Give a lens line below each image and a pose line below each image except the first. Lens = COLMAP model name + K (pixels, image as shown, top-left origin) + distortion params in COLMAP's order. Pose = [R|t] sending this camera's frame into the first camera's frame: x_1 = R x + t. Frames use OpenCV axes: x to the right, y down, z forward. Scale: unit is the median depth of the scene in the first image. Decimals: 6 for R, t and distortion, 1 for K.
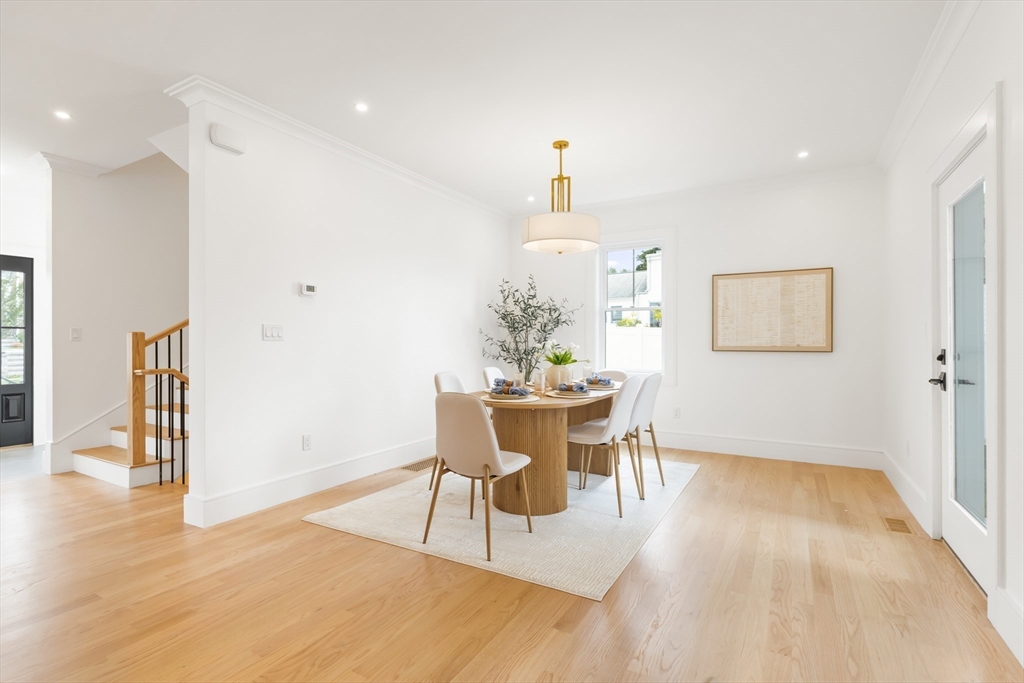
lens RADIAL K [[491.1, 0, 511.5], [0, 491.1, 345.2], [0, 0, 1]] dist [-0.002387, -0.000287]
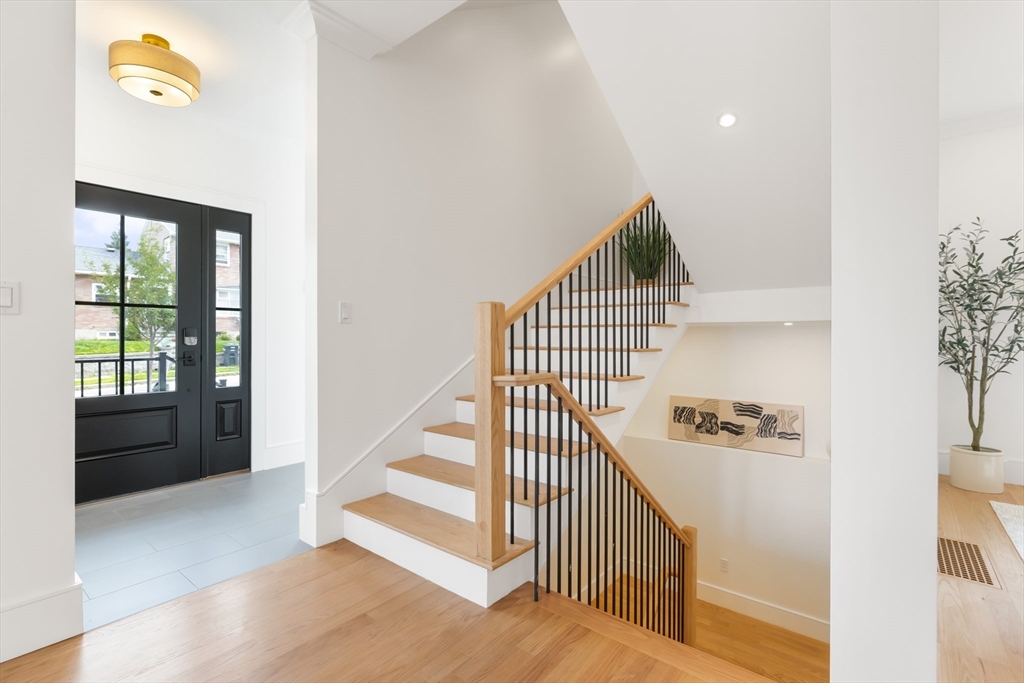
lens RADIAL K [[470.0, 0, 511.2], [0, 470.0, 338.1], [0, 0, 1]] dist [-0.001637, 0.000142]
pose [[0.987539, 0.001448, -0.157369, -0.609950], [-0.002212, 0.999987, -0.004680, 0.012069], [0.157360, 0.004970, 0.987529, 0.468110]]
